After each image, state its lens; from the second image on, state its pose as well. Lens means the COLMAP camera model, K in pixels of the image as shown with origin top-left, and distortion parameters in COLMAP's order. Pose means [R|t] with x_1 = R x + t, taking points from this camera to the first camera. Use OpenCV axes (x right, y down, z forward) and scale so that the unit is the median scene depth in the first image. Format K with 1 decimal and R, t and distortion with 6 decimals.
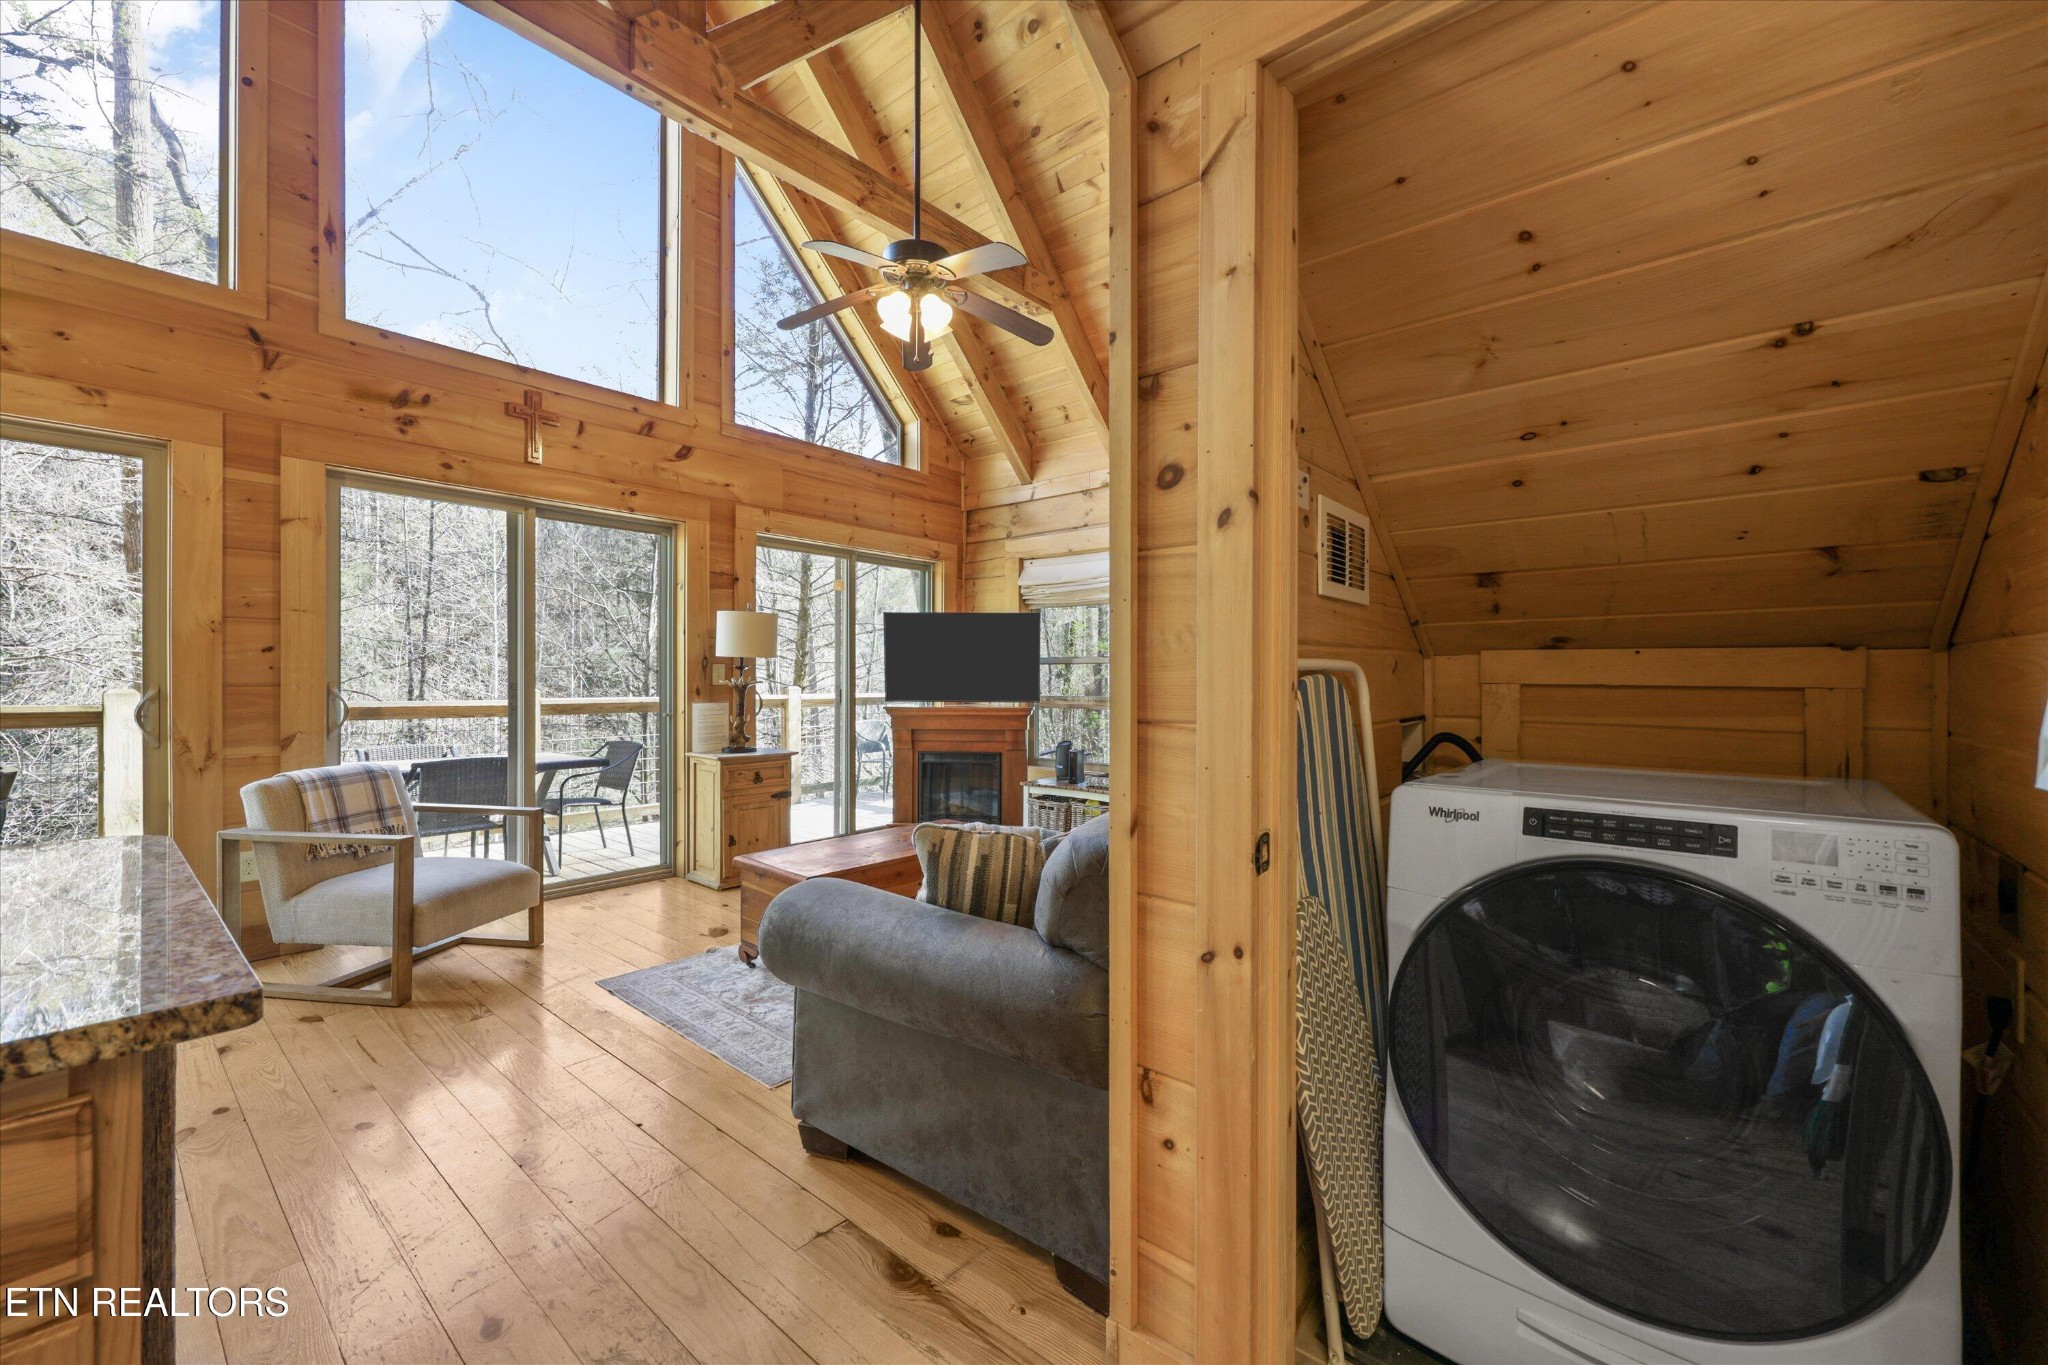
lens RADIAL K [[823.1, 0, 1024.0], [0, 823.1, 682.5], [0, 0, 1]] dist [-0.001198, 0.000254]
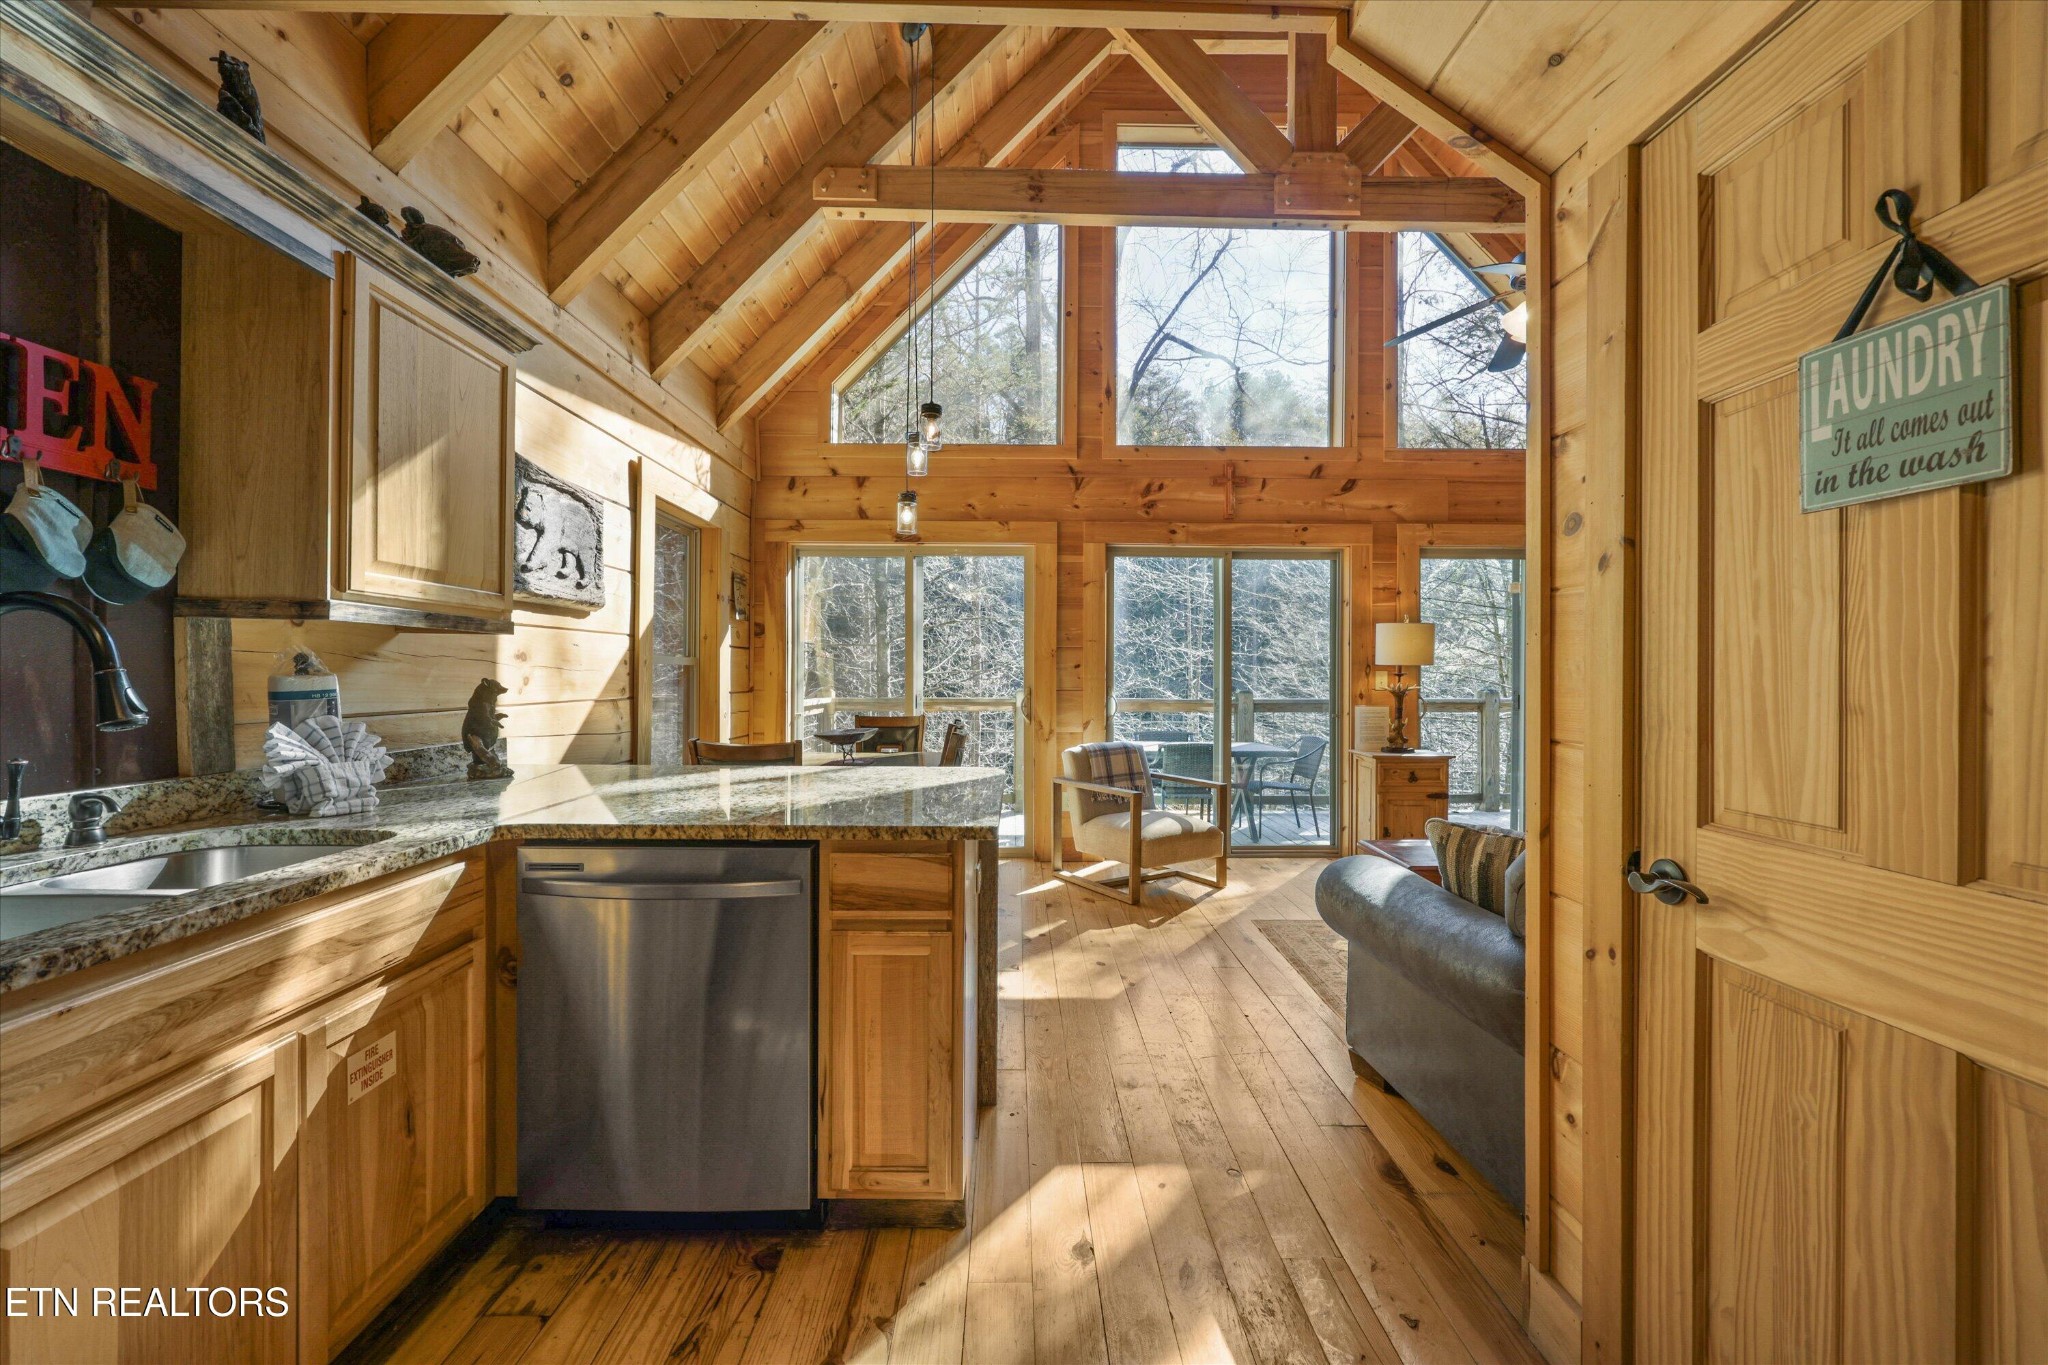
lens RADIAL K [[819.4, 0, 1029.9], [0, 819.4, 674.2], [0, 0, 1]] dist [-0.000276, 0.000242]
pose [[0.663320, -0.003570, -0.748327, 0.193724], [-0.002395, 0.999973, -0.006894, -0.013330], [0.748332, 0.006365, 0.663294, -0.110085]]
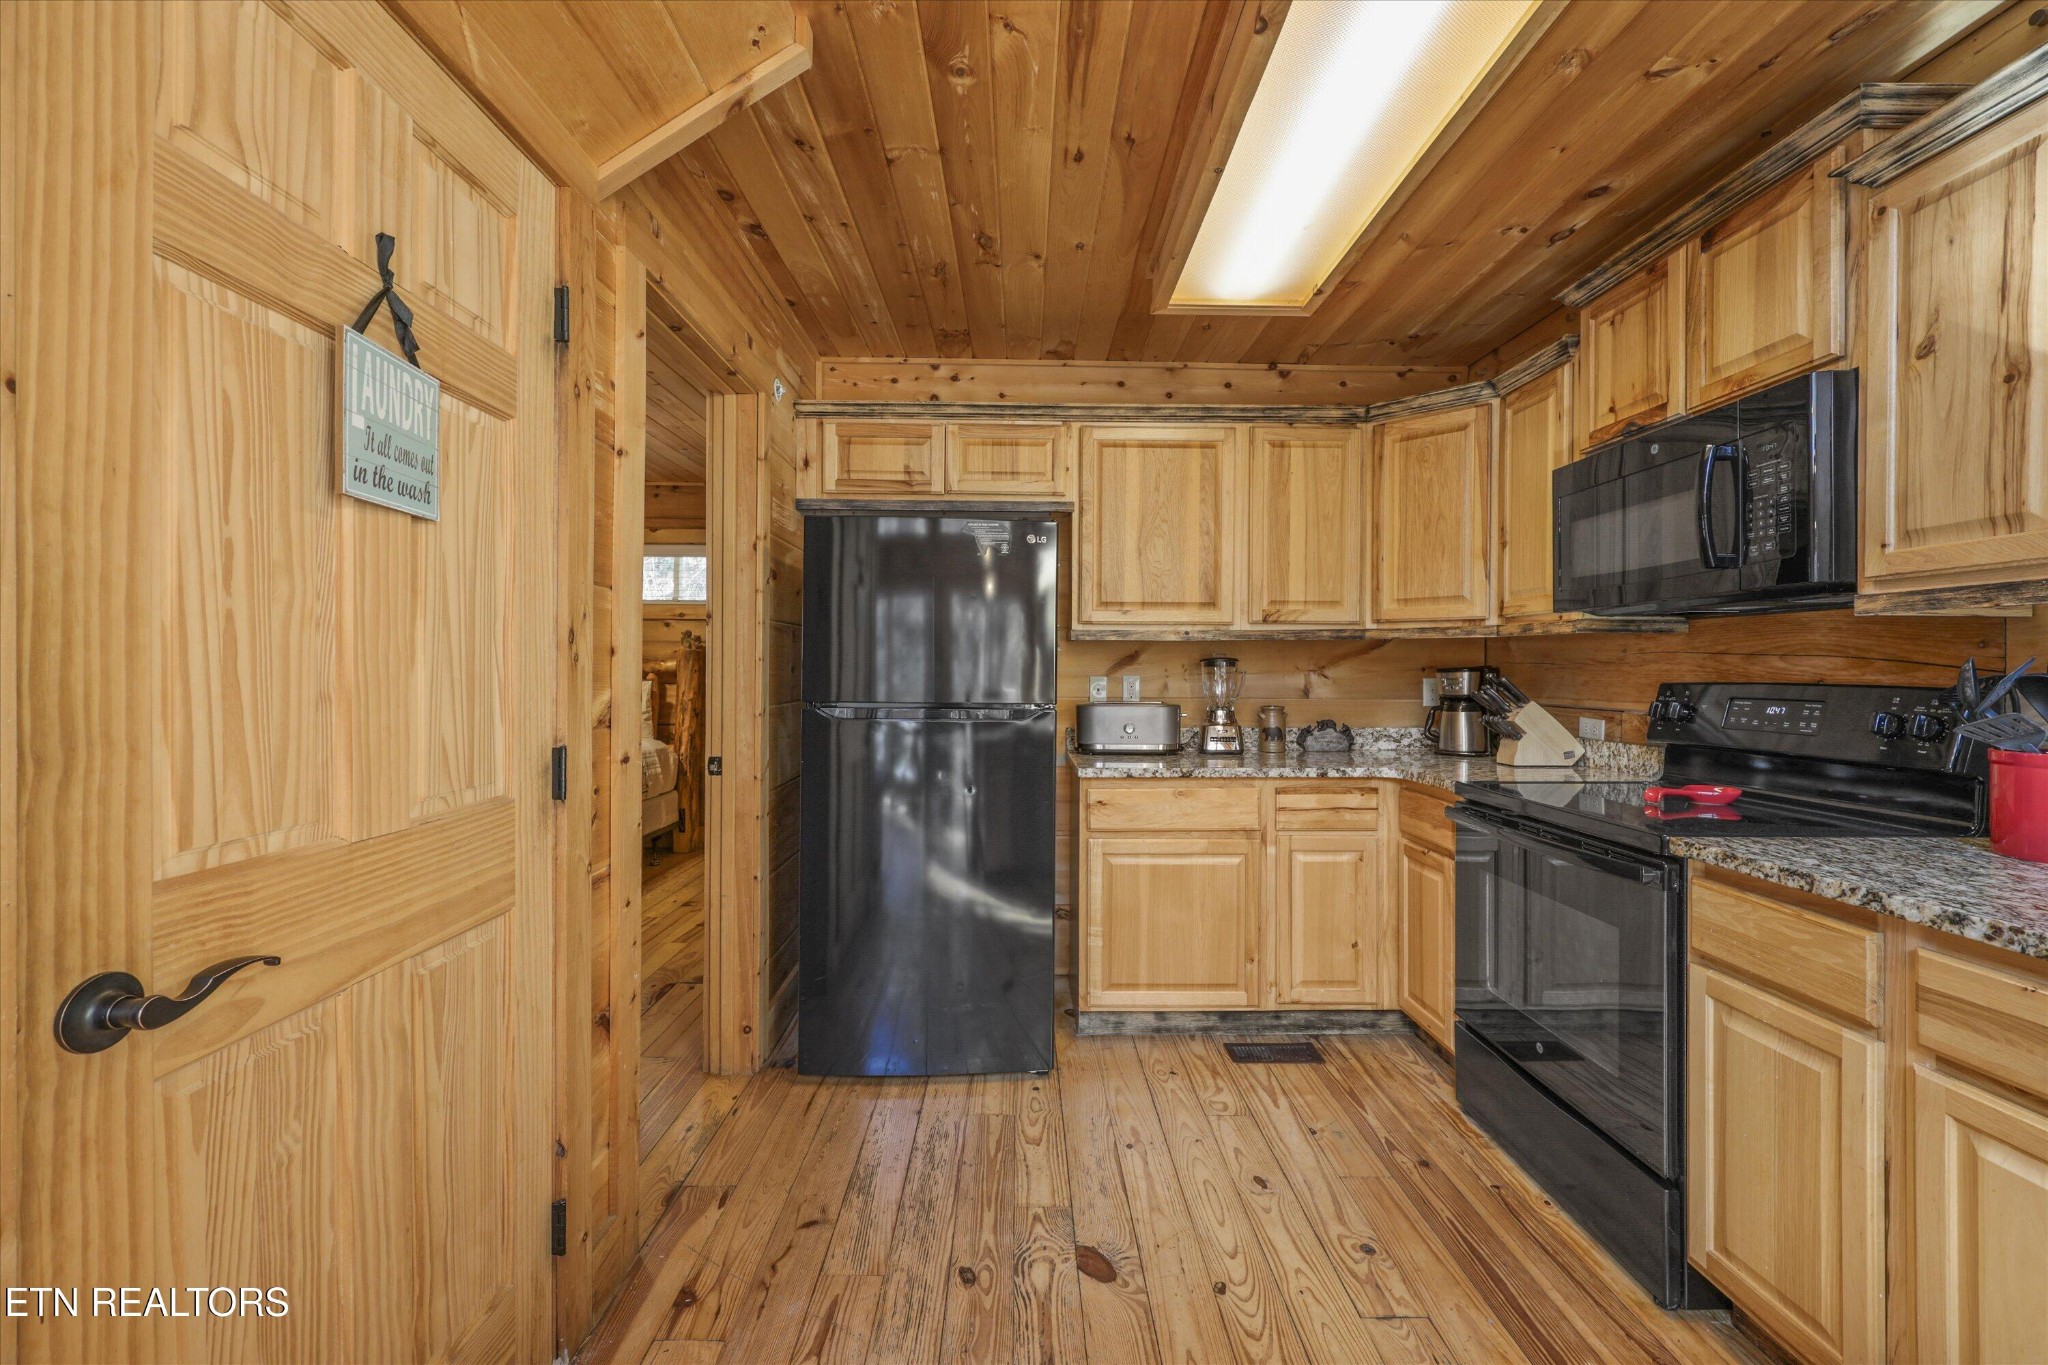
lens RADIAL K [[819.4, 0, 1029.9], [0, 819.4, 674.2], [0, 0, 1]] dist [-0.000276, 0.000242]
pose [[-0.660290, -0.014828, 0.750865, -0.197177], [-0.008231, 0.999888, 0.012507, -0.017315], [-0.750966, 0.002078, -0.660338, 0.289828]]
